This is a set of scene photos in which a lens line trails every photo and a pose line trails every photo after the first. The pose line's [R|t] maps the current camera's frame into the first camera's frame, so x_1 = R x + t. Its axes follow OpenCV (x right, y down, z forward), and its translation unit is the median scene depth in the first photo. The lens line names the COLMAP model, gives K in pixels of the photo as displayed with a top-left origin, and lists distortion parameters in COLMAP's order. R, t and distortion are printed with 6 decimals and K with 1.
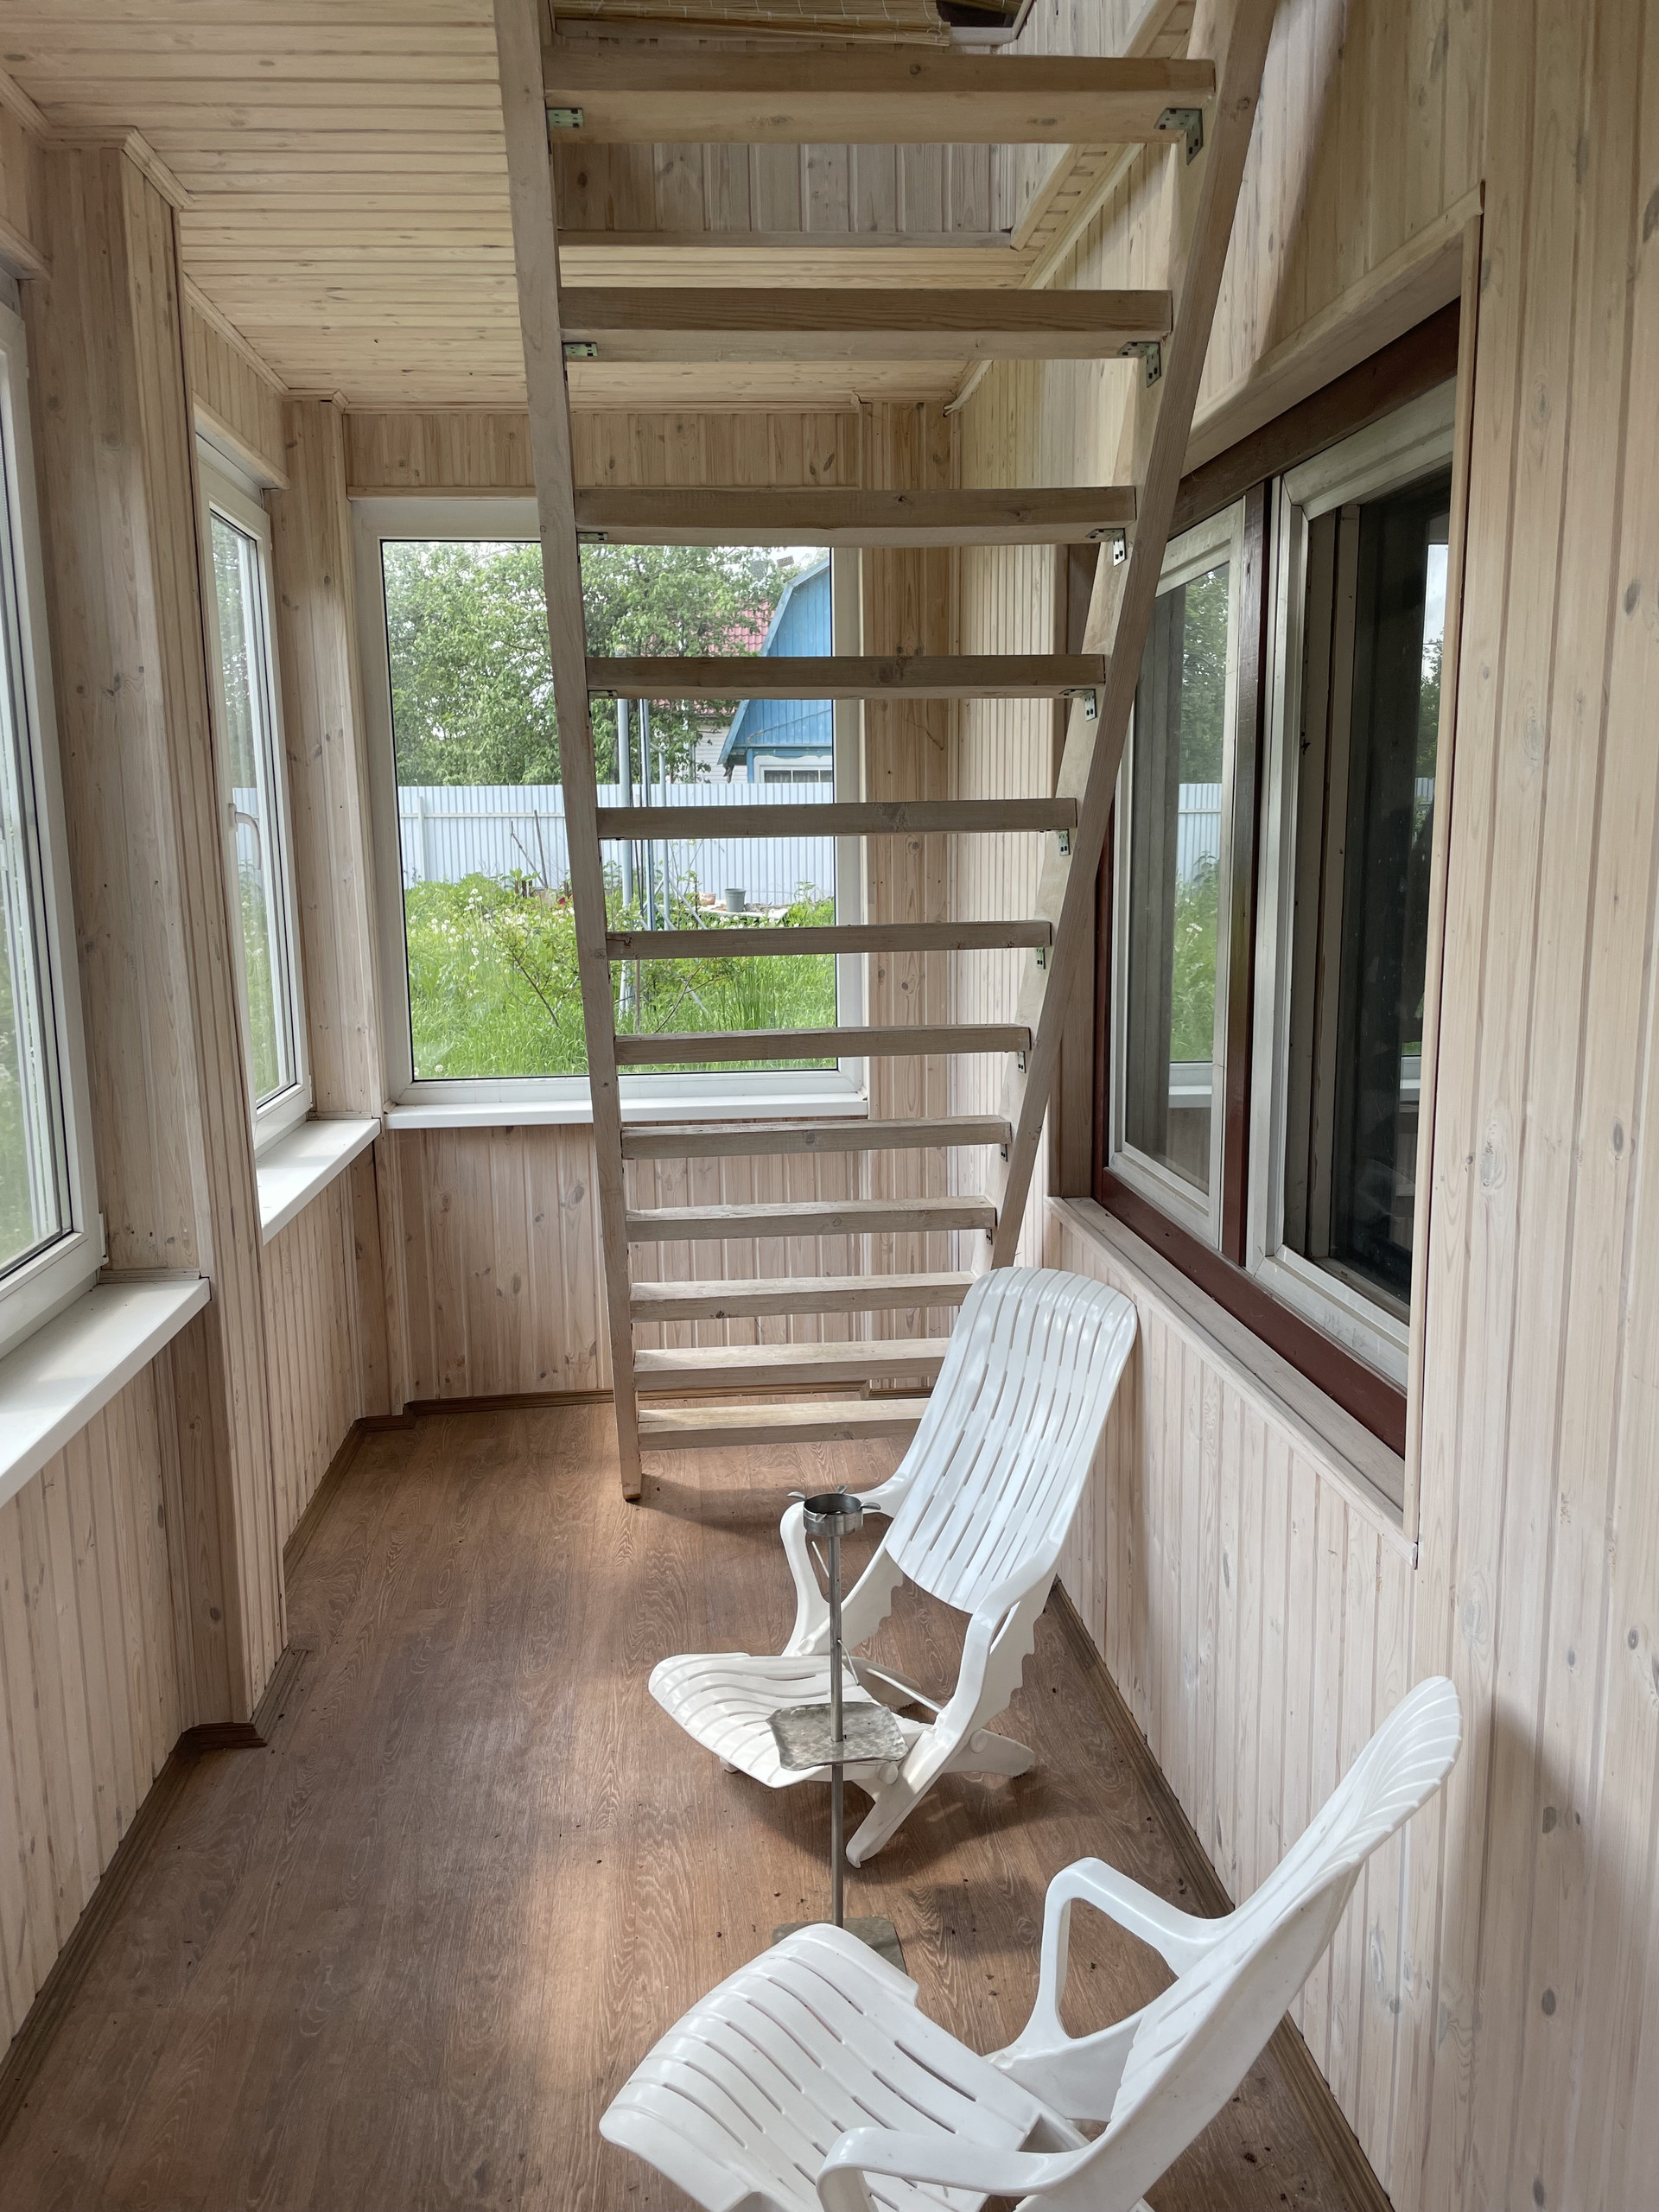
lens RADIAL K [[1694.4, 0, 819.2], [0, 1694.4, 1111.8], [0, 0, 1]] dist [0.067361, -0.079002]
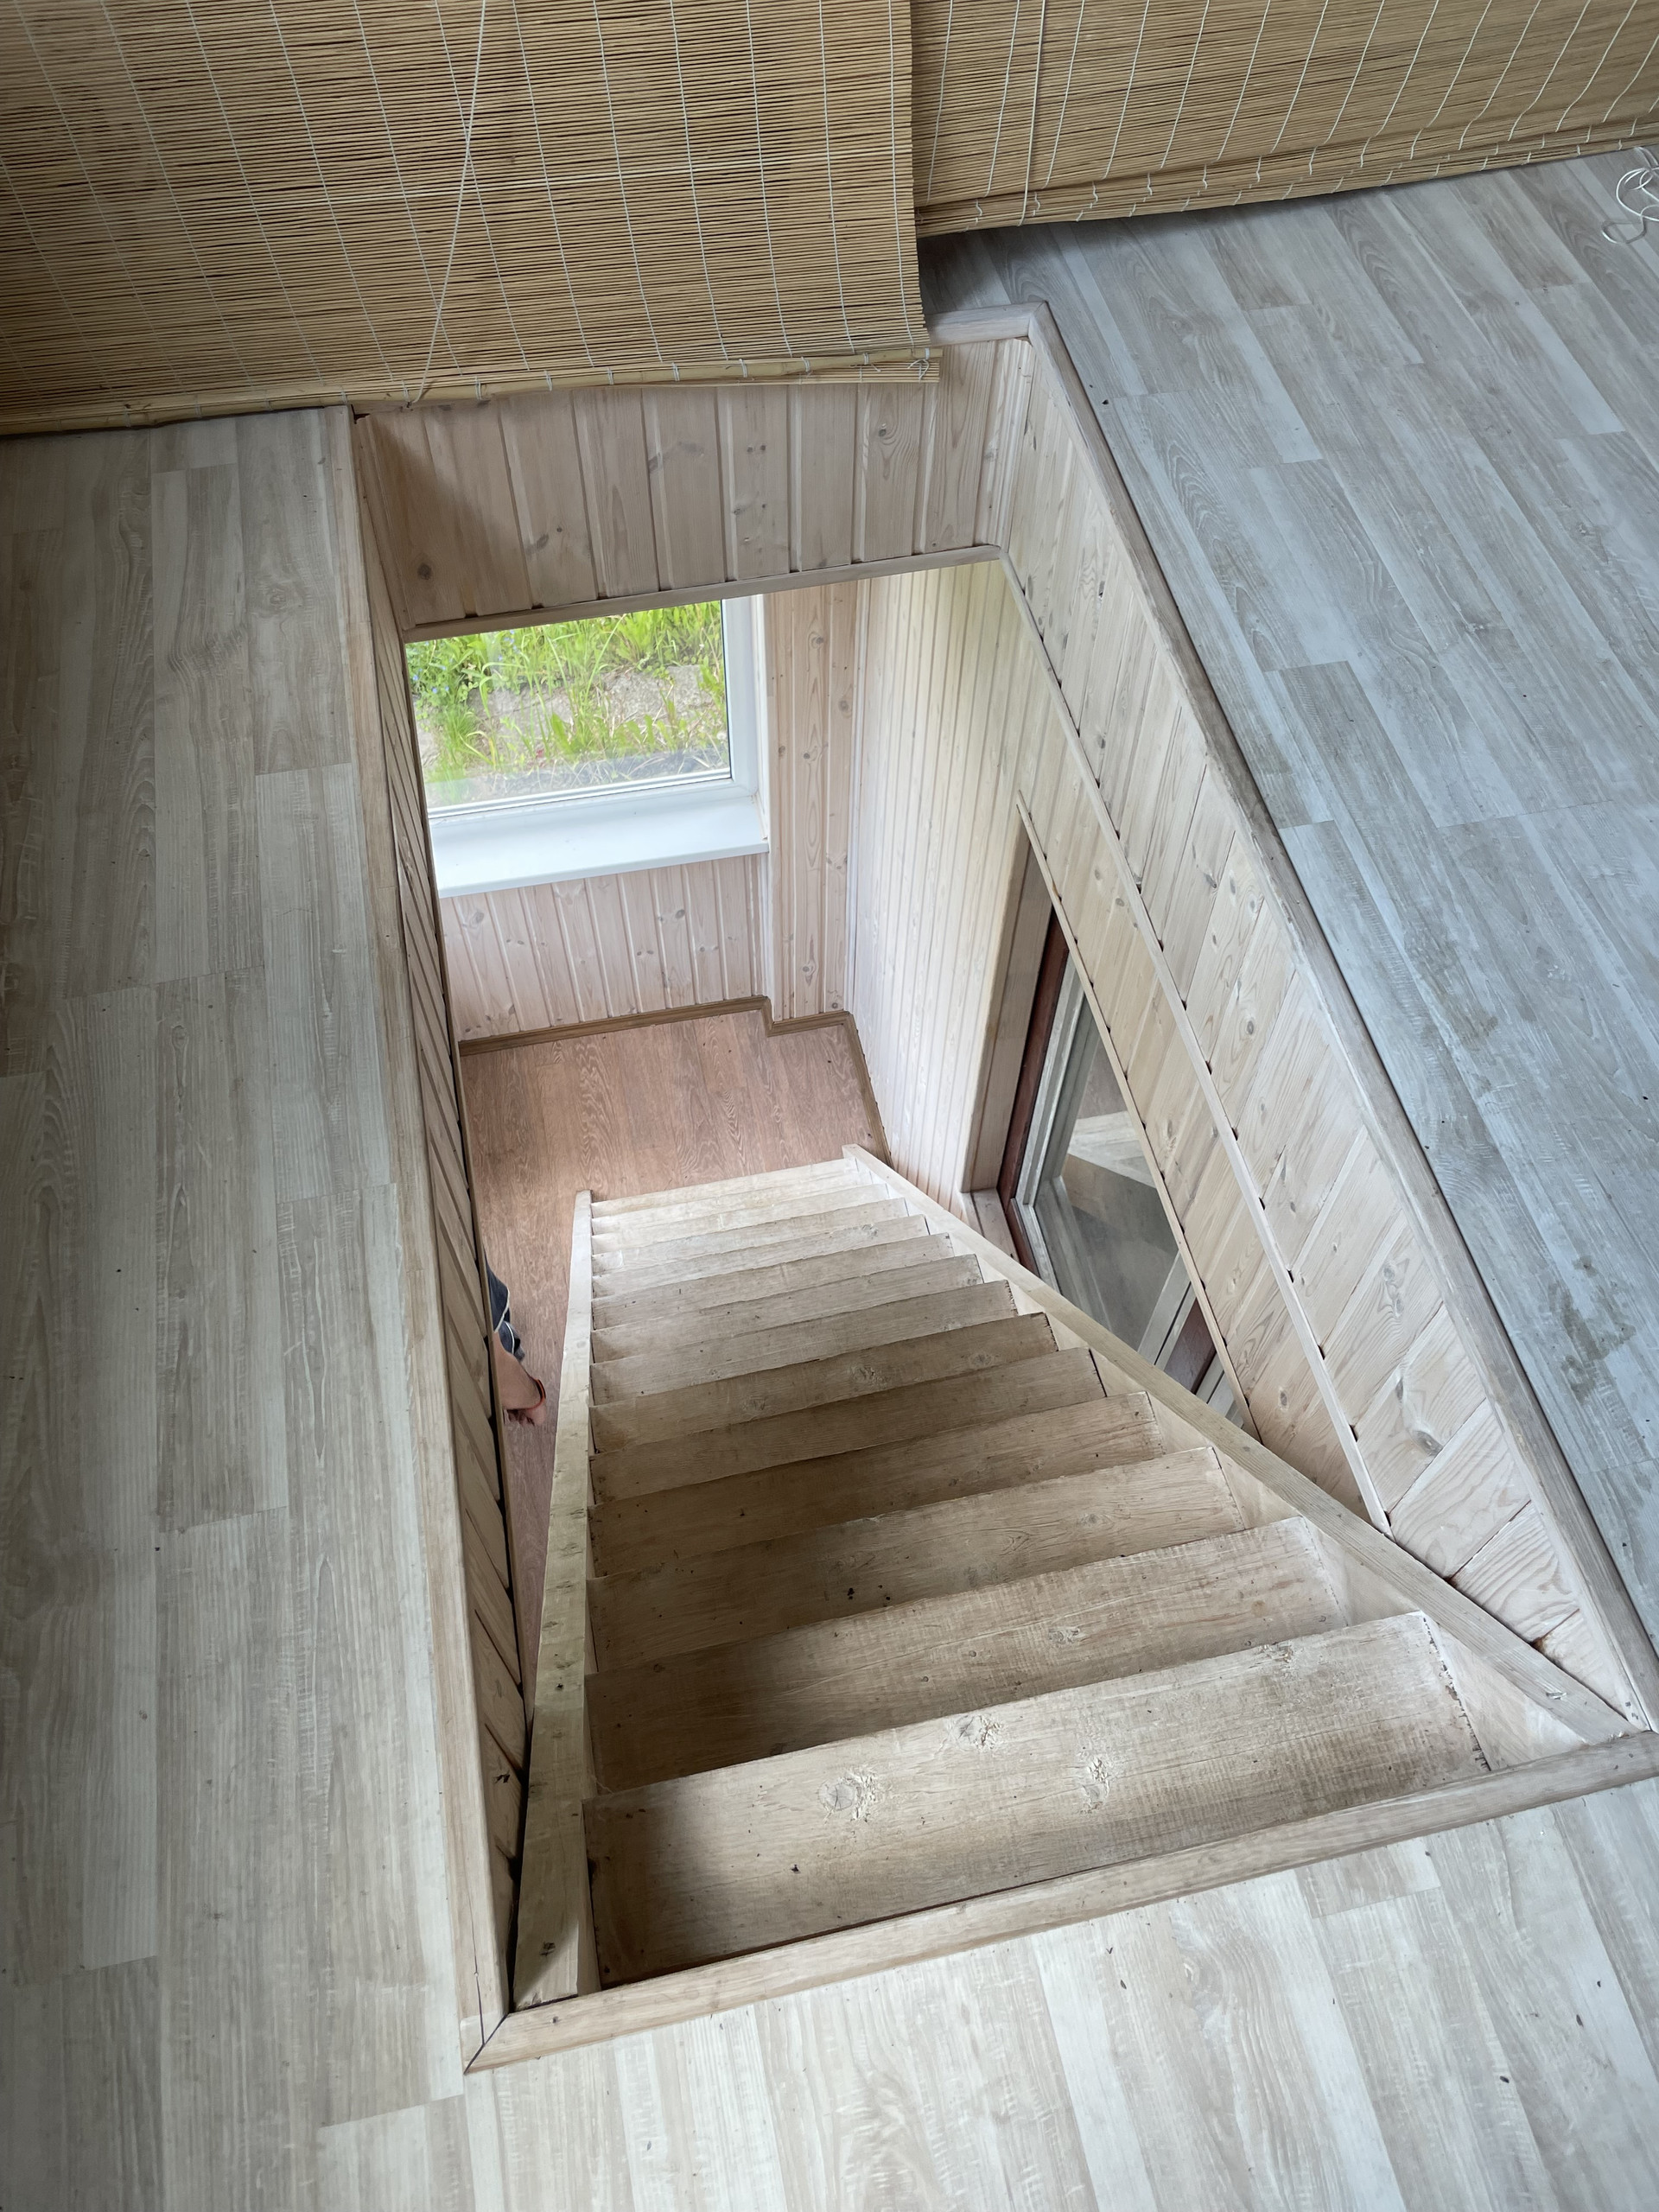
lens RADIAL K [[1694.4, 0, 837.1], [0, 1694.4, 1105.5], [0, 0, 1]] dist [0.067361, -0.079002]
pose [[0.992363, -0.082189, 0.091977, -0.049564], [-0.013007, 0.671781, 0.740636, -0.905758], [-0.122661, -0.736176, 0.665582, 0.329469]]
